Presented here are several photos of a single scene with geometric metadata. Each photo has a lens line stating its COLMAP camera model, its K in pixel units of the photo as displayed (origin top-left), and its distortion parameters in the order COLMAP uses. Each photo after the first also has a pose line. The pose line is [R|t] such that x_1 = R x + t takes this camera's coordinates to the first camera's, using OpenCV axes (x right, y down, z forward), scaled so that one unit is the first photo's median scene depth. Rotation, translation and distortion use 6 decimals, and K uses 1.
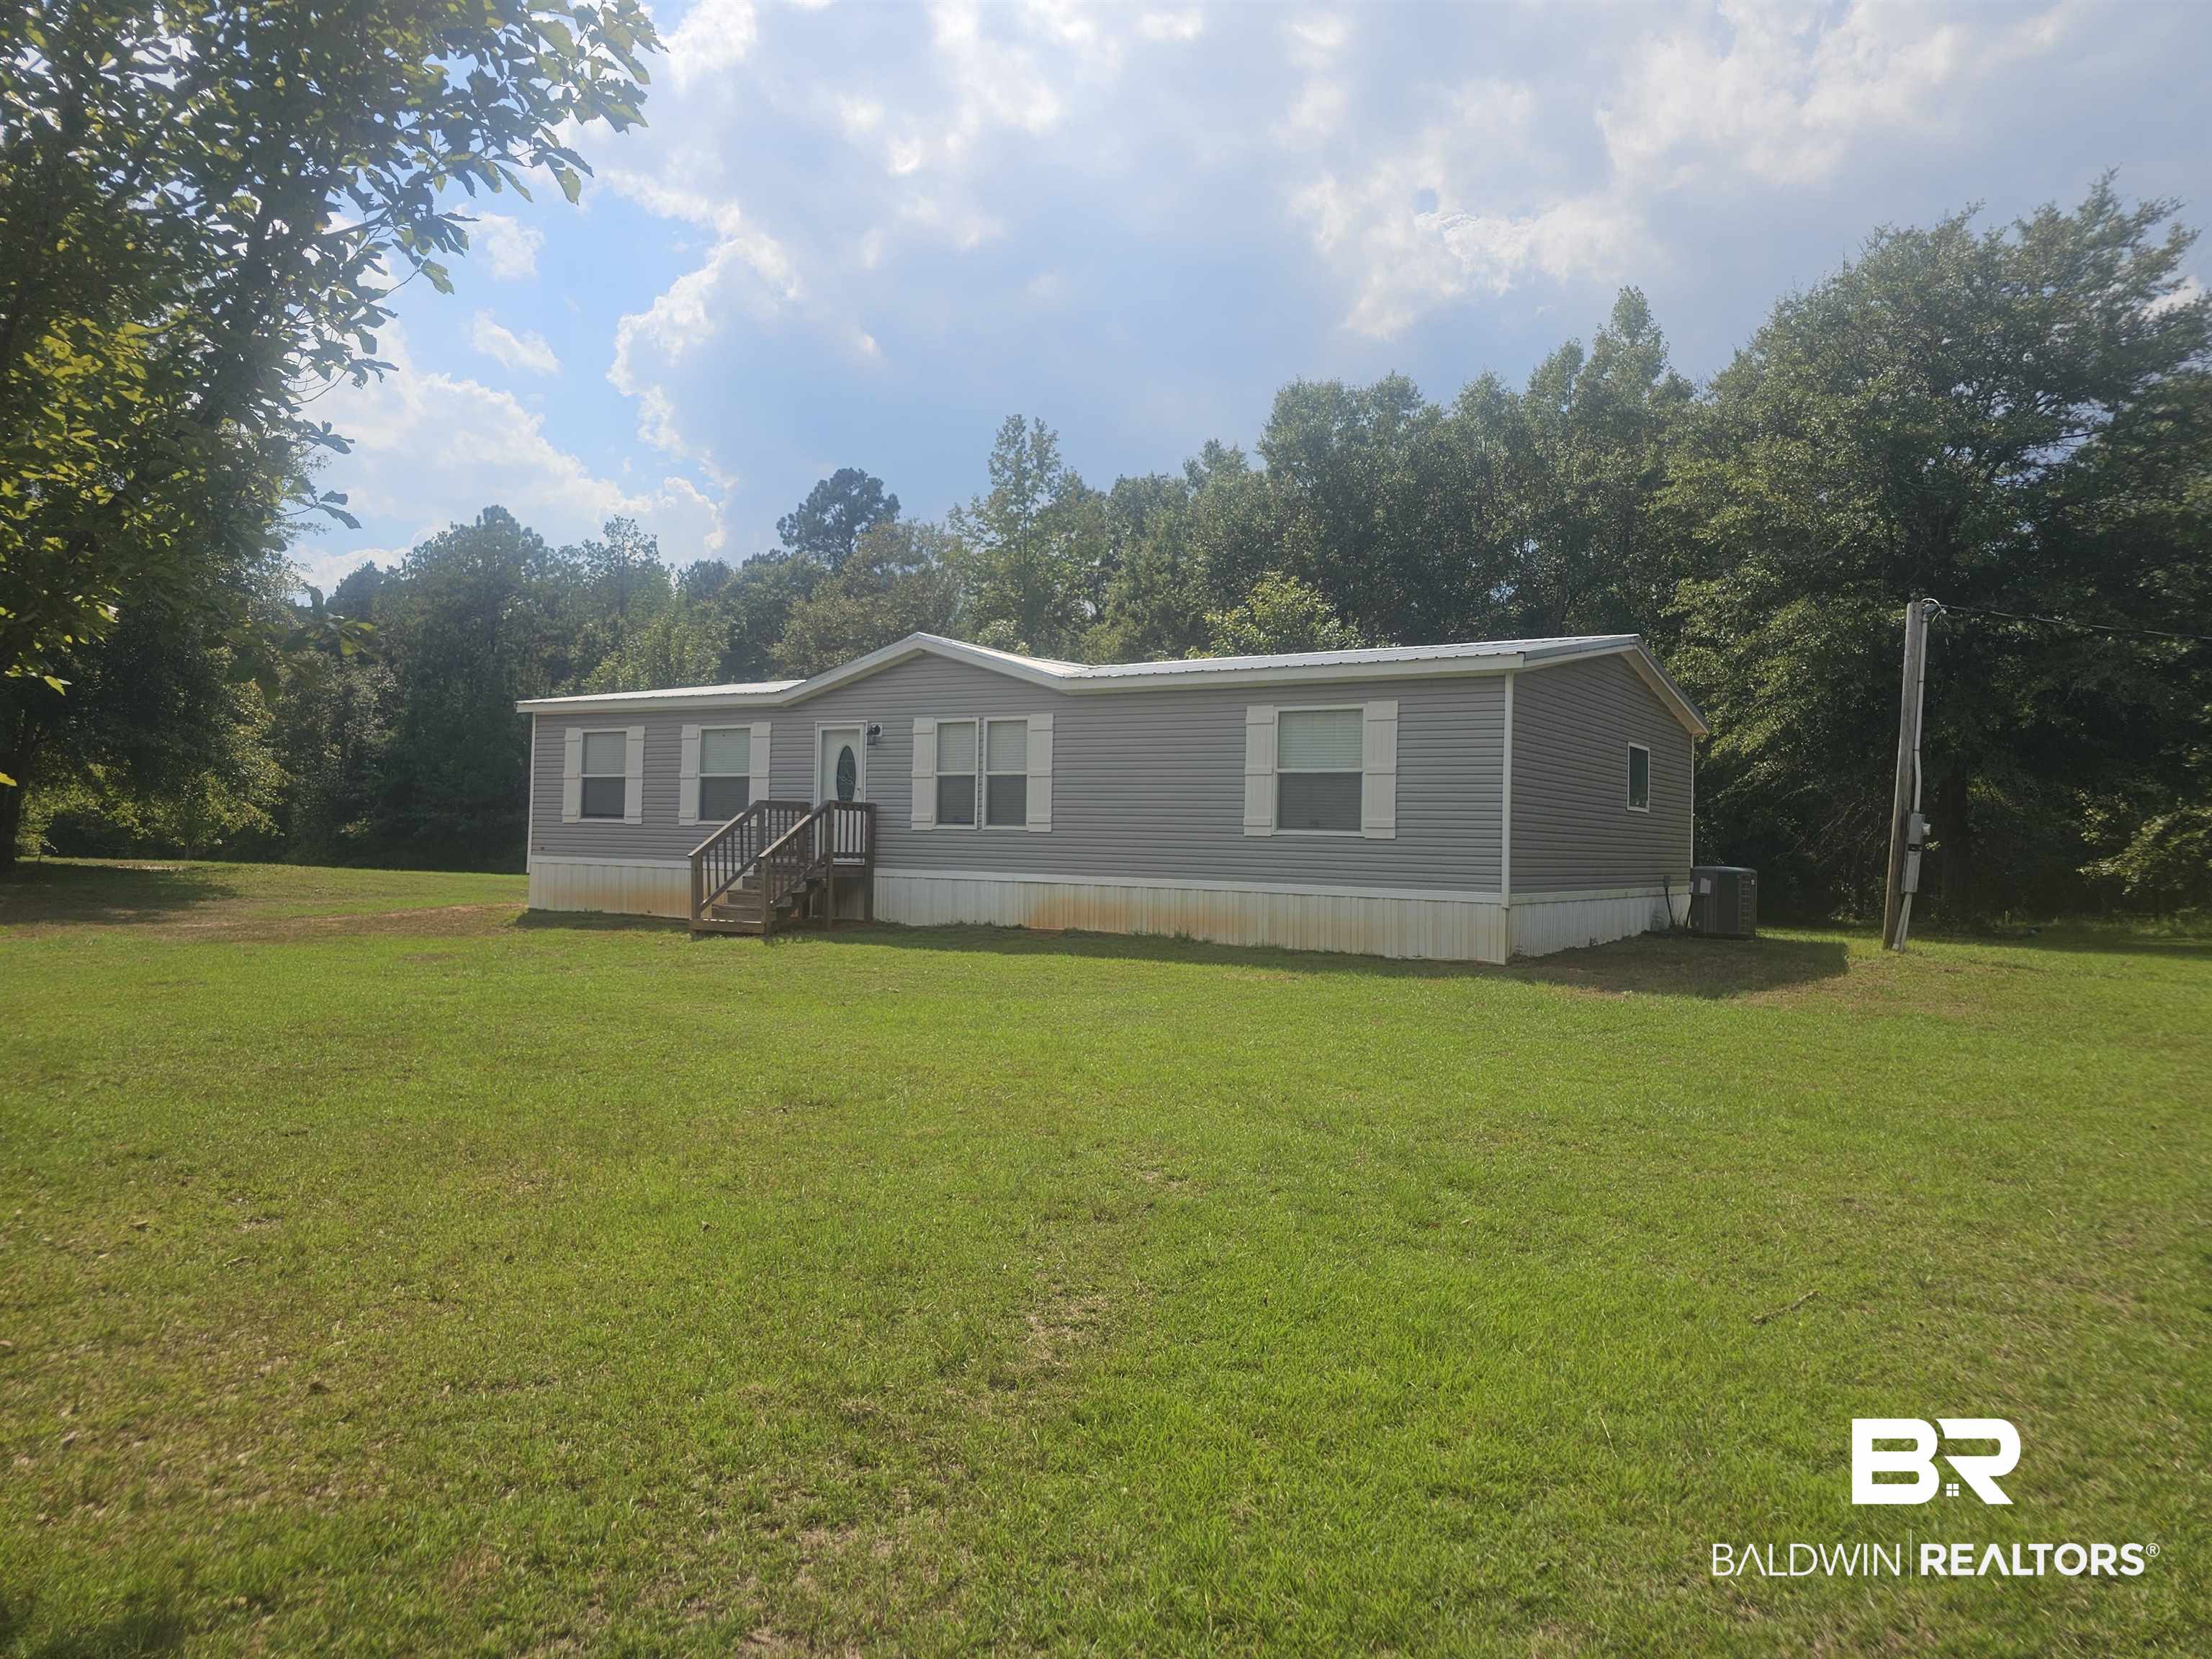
lens RADIAL K [[1497.4, 0, 1115.7], [0, 1497.4, 823.6], [0, 0, 1]] dist [0.048779, -0.001687]
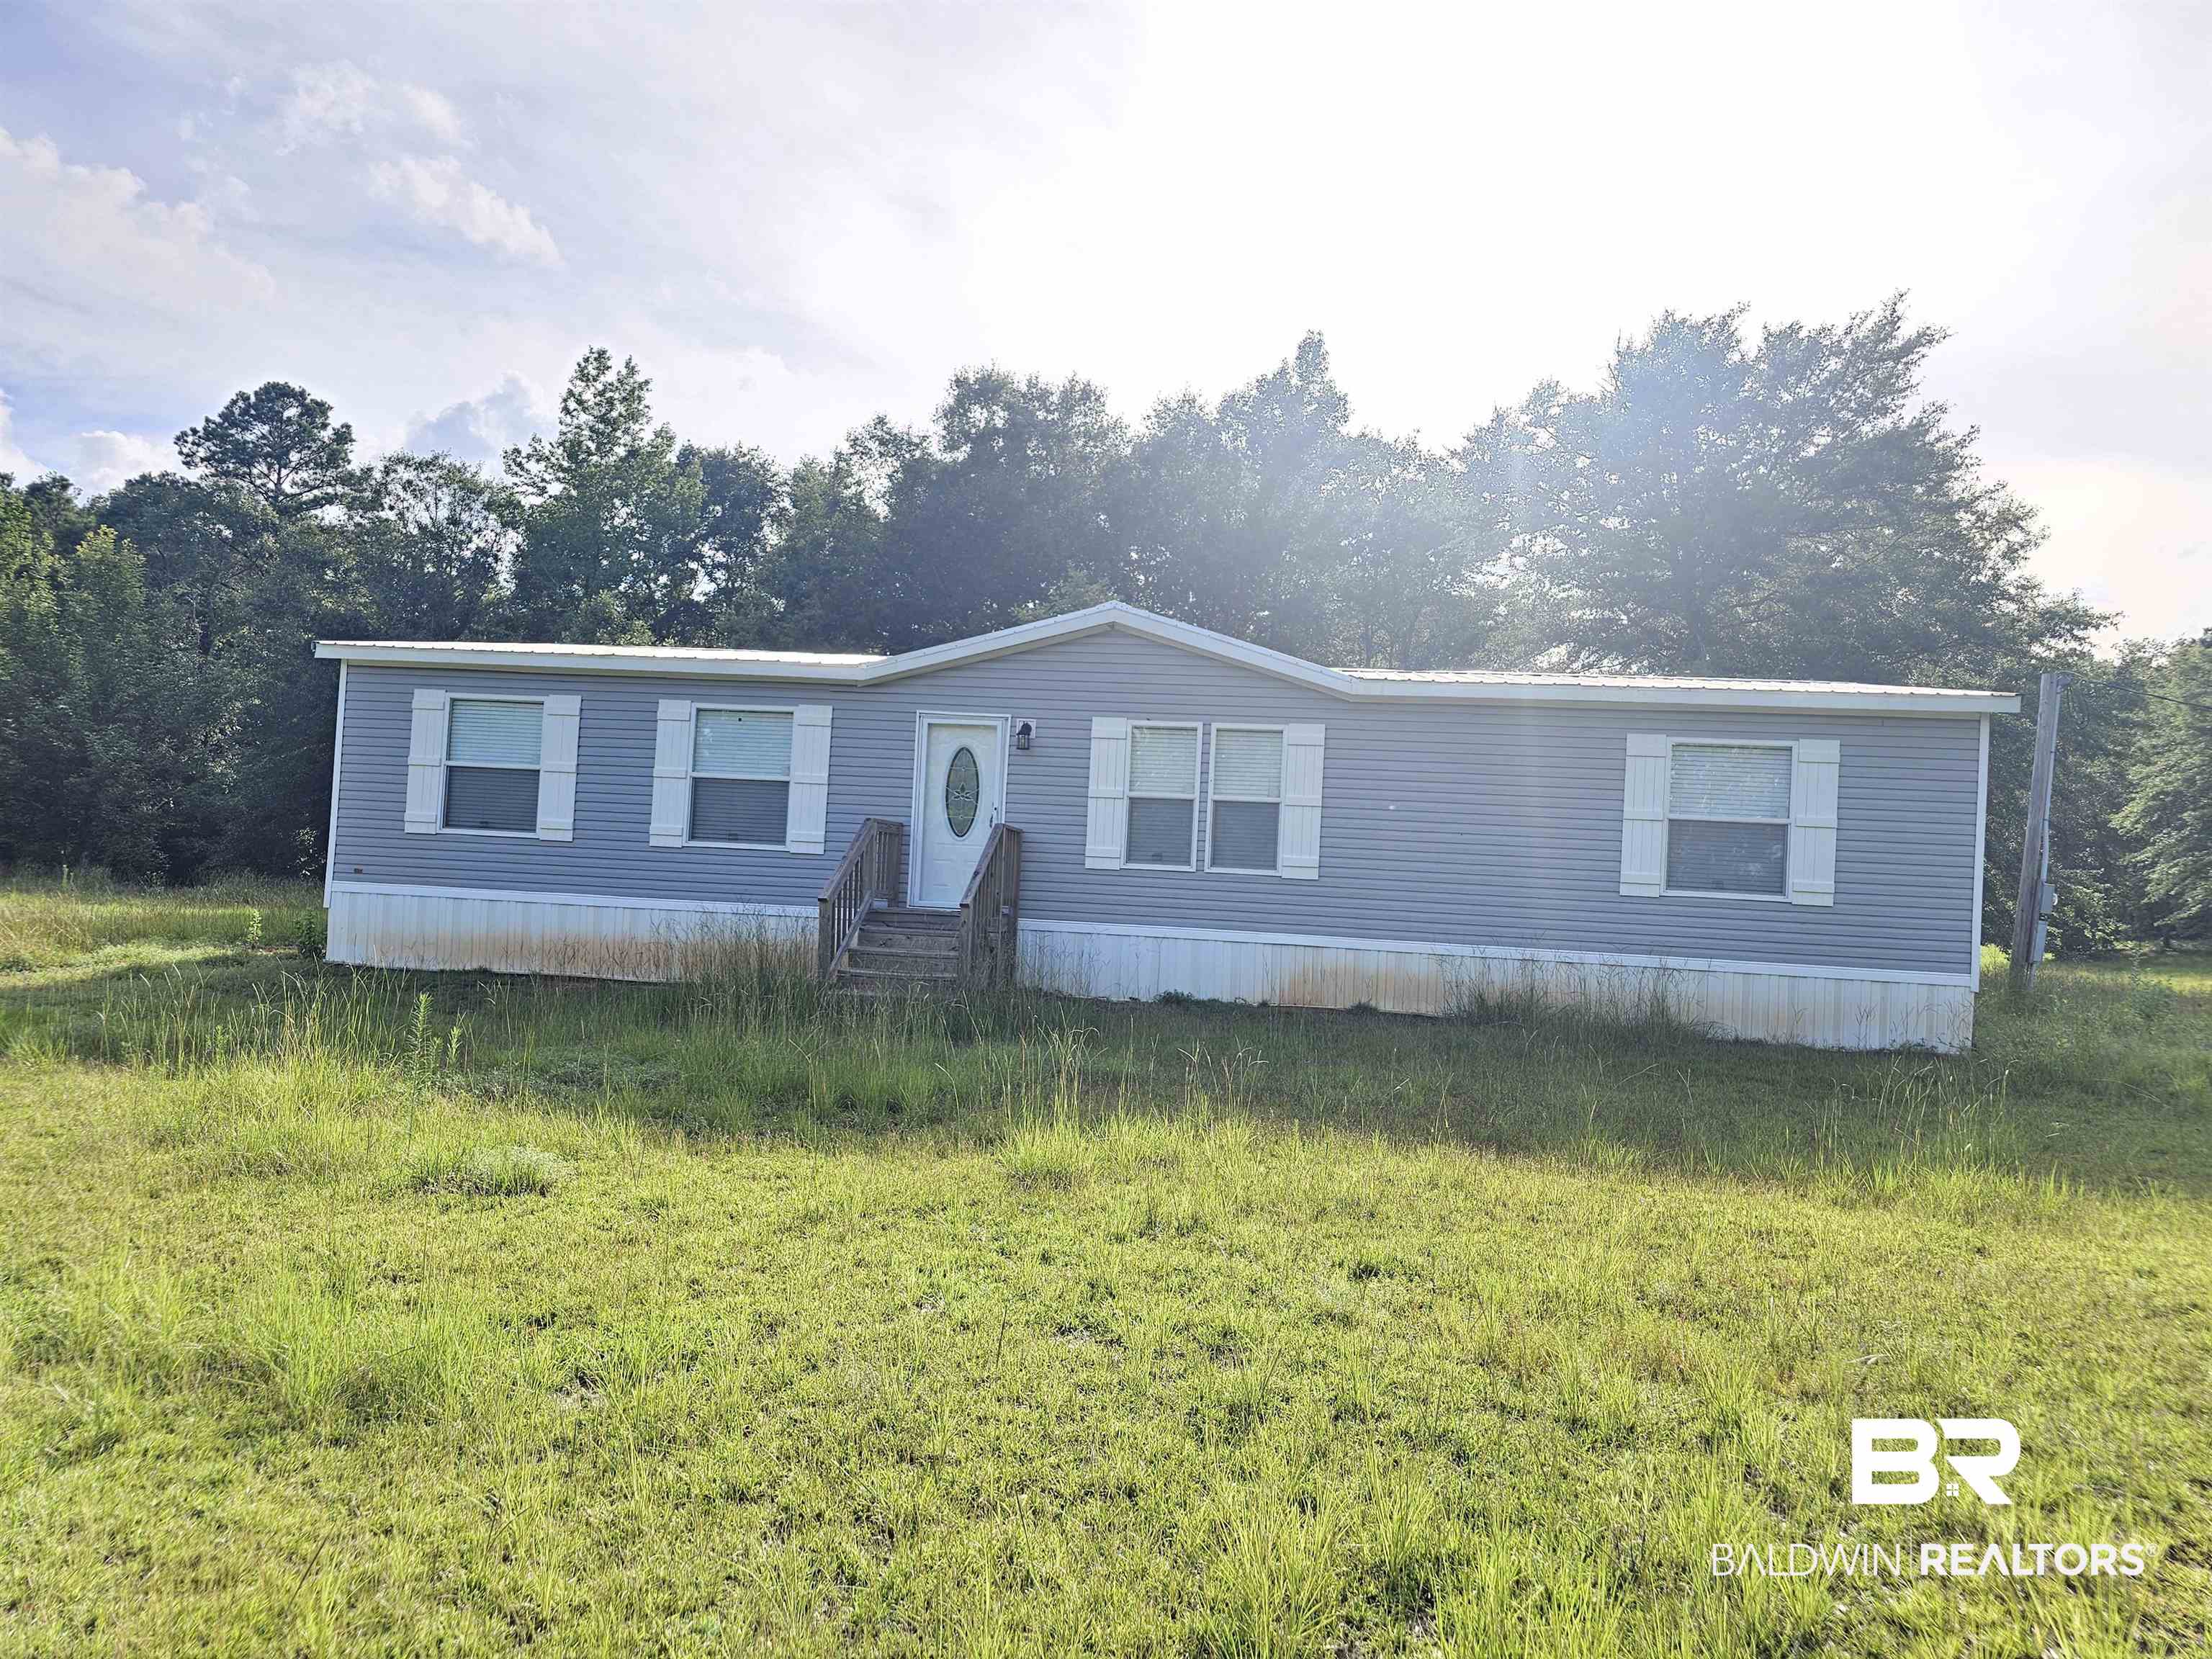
lens RADIAL K [[1505.9, 0, 1106.0], [0, 1505.9, 829.5], [0, 0, 1]] dist [0.015399, 0.000983]
pose [[0.913576, 0.038788, 0.404815, -0.366932], [-0.037074, 0.999240, -0.012076, -0.005298], [-0.404976, -0.003976, 0.914319, 0.275184]]
